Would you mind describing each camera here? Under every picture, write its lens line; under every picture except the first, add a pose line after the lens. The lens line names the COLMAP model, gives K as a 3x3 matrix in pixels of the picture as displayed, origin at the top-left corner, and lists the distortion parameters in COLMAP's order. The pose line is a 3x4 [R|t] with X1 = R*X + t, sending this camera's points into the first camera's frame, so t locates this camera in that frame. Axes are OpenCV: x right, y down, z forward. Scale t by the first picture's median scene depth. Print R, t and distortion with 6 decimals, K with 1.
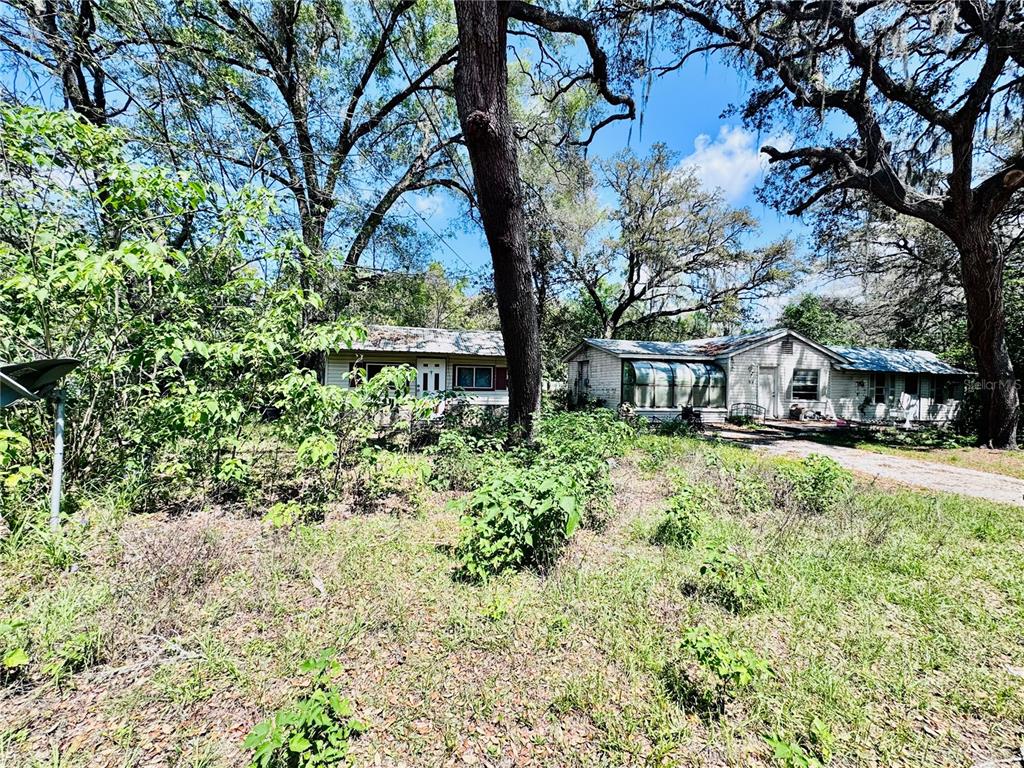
lens RADIAL K [[408.9, 0, 514.7], [0, 408.9, 384.2], [0, 0, 1]] dist [-0.003506, -0.000640]
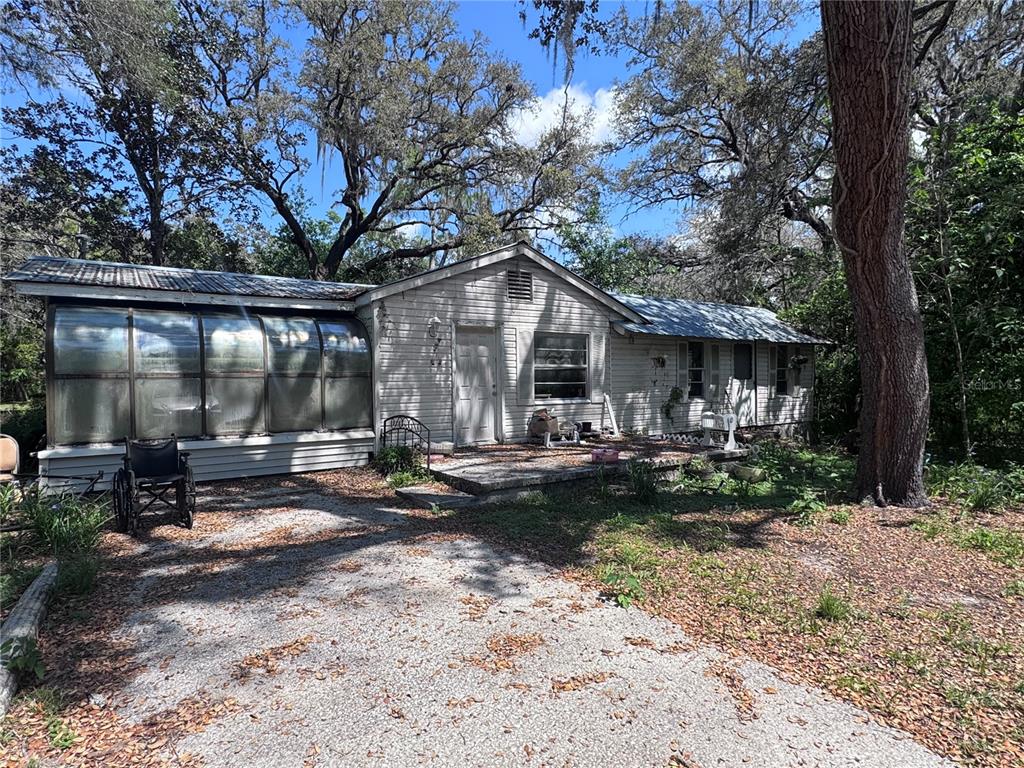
lens RADIAL K [[569.8, 0, 512.9], [0, 569.8, 386.5], [0, 0, 1]] dist [-0.003487, -0.000336]
pose [[0.933431, -0.035843, 0.356962, 0.427573], [0.033013, 0.999357, 0.014021, 0.013261], [-0.357235, -0.001304, 0.934014, 0.409030]]
